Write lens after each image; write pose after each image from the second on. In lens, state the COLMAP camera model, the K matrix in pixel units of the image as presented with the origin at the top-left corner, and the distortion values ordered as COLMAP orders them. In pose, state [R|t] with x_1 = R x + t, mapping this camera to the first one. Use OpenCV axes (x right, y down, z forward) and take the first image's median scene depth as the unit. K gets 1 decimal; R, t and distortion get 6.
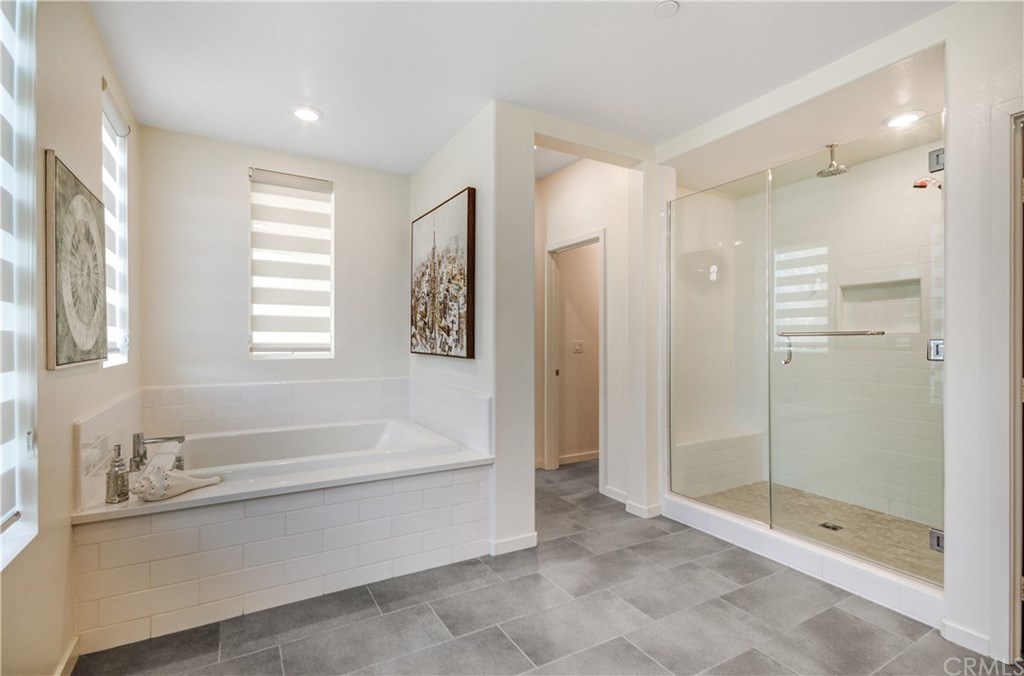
lens RADIAL K [[466.8, 0, 484.5], [0, 466.8, 346.0], [0, 0, 1]] dist [0.008207, 0.000037]
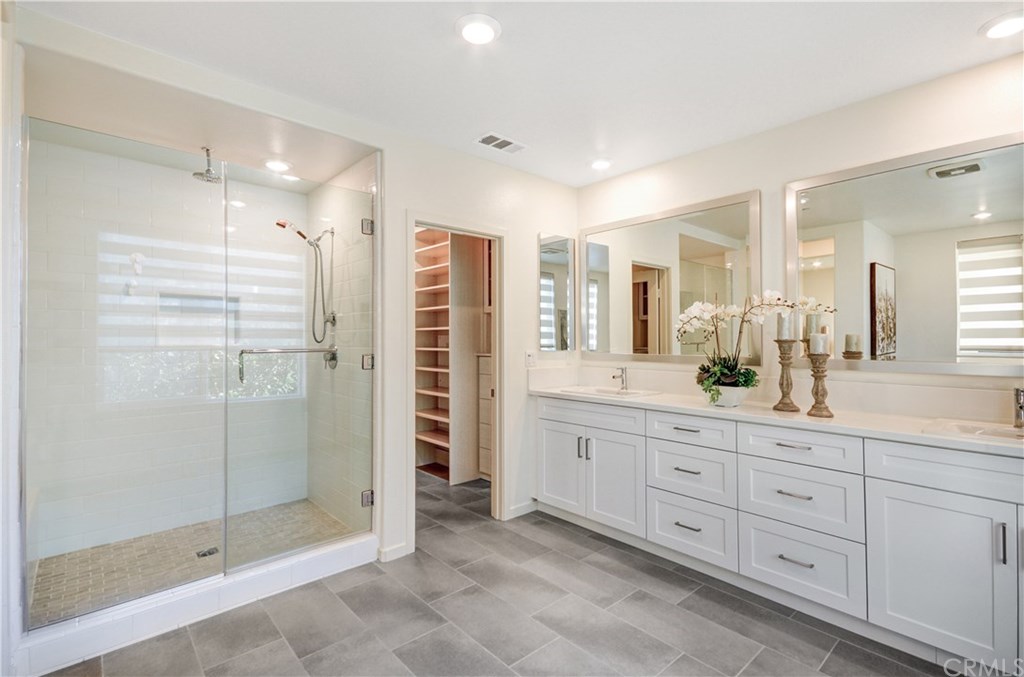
lens RADIAL K [[466.8, 0, 529.5], [0, 466.8, 335.4], [0, 0, 1]] dist [0.008207, 0.000037]
pose [[-0.277025, 0.006733, 0.960839, -0.431727], [0.006781, 0.999964, -0.005052, -0.052805], [-0.960839, 0.005116, -0.277061, 0.787003]]
